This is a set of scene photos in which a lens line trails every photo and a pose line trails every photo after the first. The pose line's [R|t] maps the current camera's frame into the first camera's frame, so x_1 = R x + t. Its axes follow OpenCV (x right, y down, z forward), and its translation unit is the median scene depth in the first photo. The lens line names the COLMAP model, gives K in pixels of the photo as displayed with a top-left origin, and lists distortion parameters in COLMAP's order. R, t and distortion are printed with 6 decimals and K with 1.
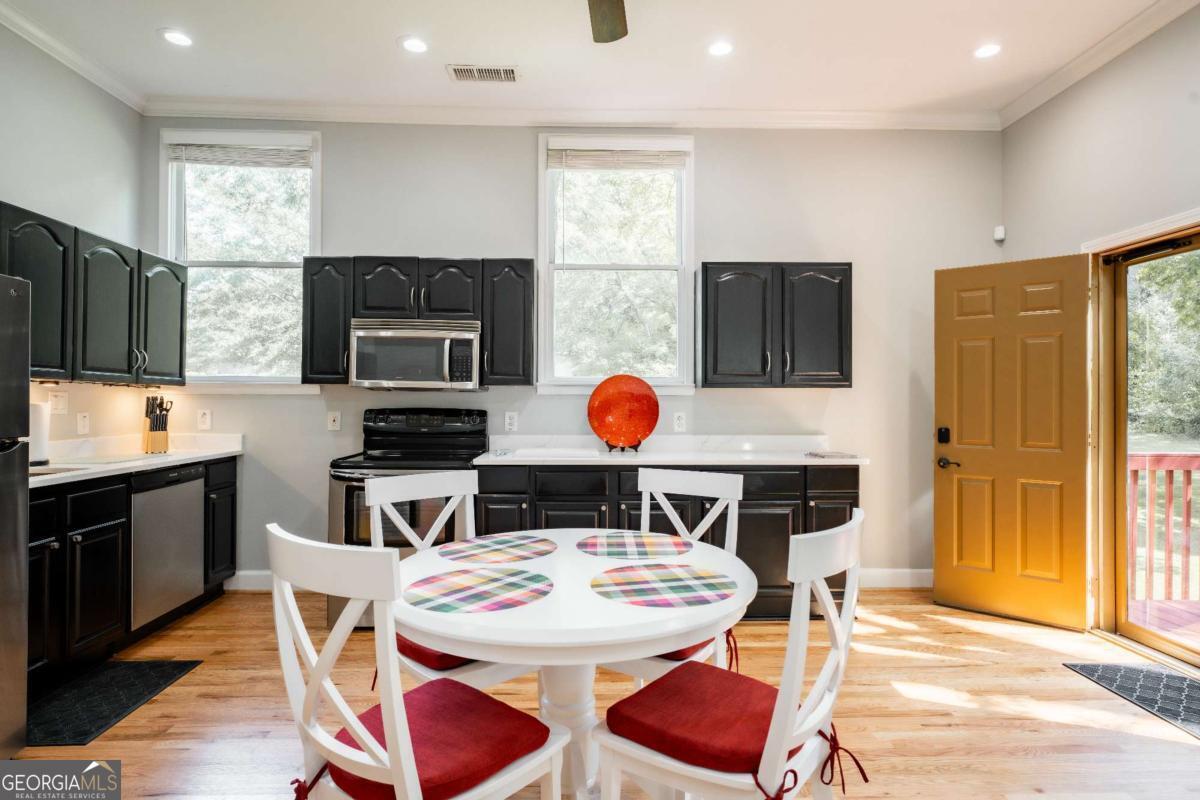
lens RADIAL K [[662.1, 0, 600.0], [0, 662.1, 400.0], [0, 0, 1]] dist [0.005584, 0.000678]
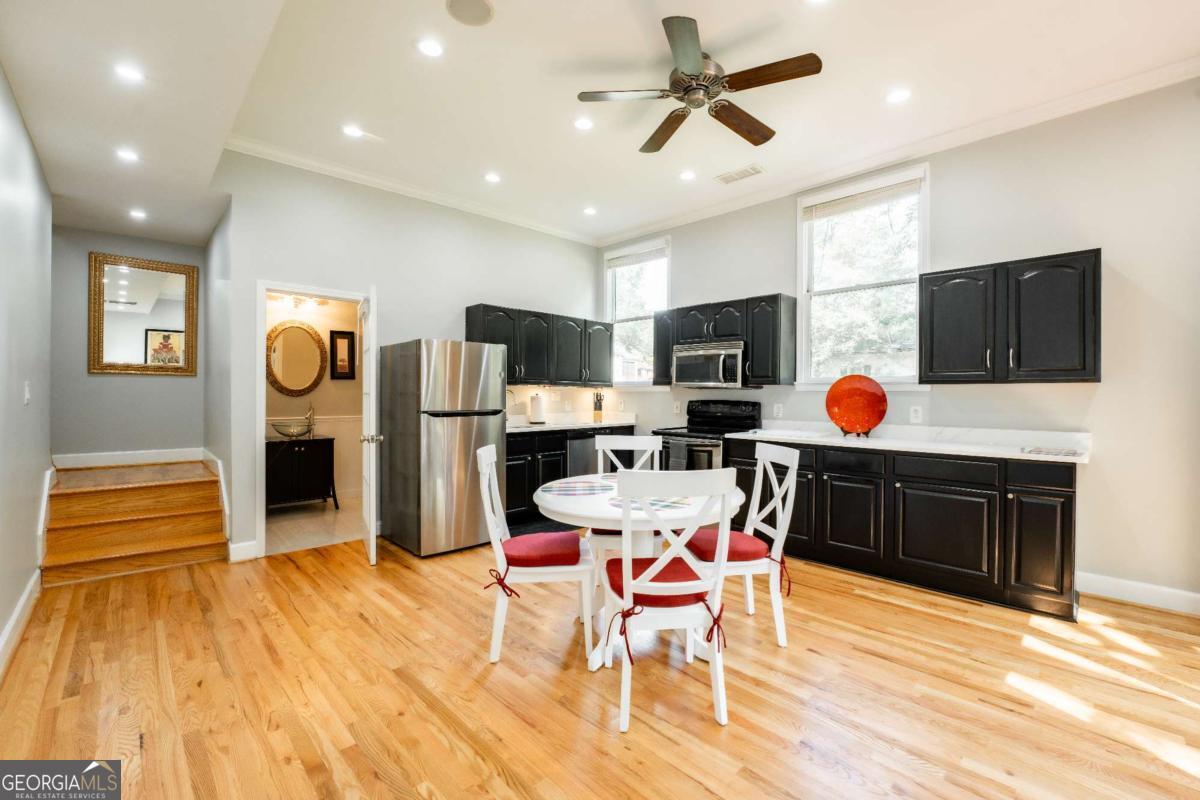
lens RADIAL K [[508.0, 0, 600.0], [0, 508.0, 400.0], [0, 0, 1]] dist [-0.018656, 0.000240]
pose [[0.673300, 0.008110, -0.739325, 0.429552], [-0.000340, 0.999943, 0.010660, -0.000733], [0.739369, -0.006926, 0.673264, 0.006167]]
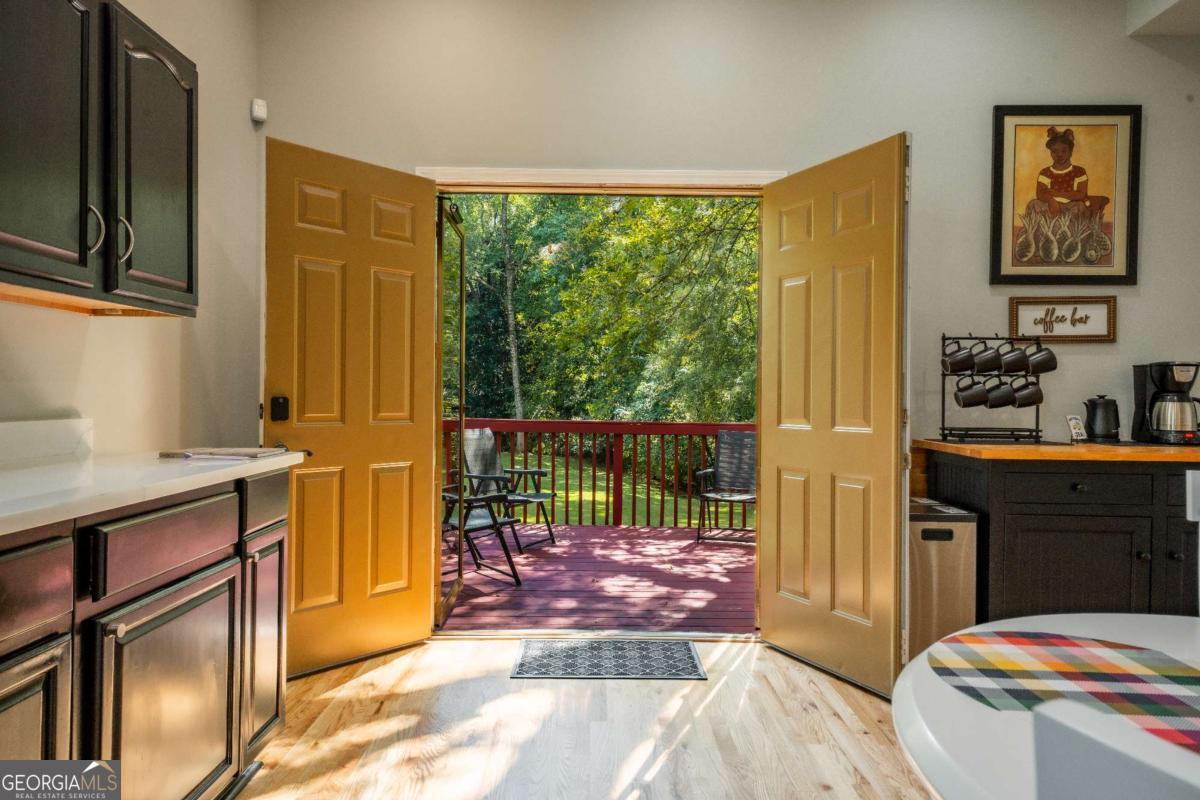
lens RADIAL K [[780.8, 0, 600.0], [0, 780.8, 400.0], [0, 0, 1]] dist [0.015664, 0.000297]
pose [[0.026119, -0.009700, 0.999612, -0.206539], [-0.010376, 0.999896, 0.009974, 0.034861], [-0.999605, -0.010633, 0.026016, 0.686309]]
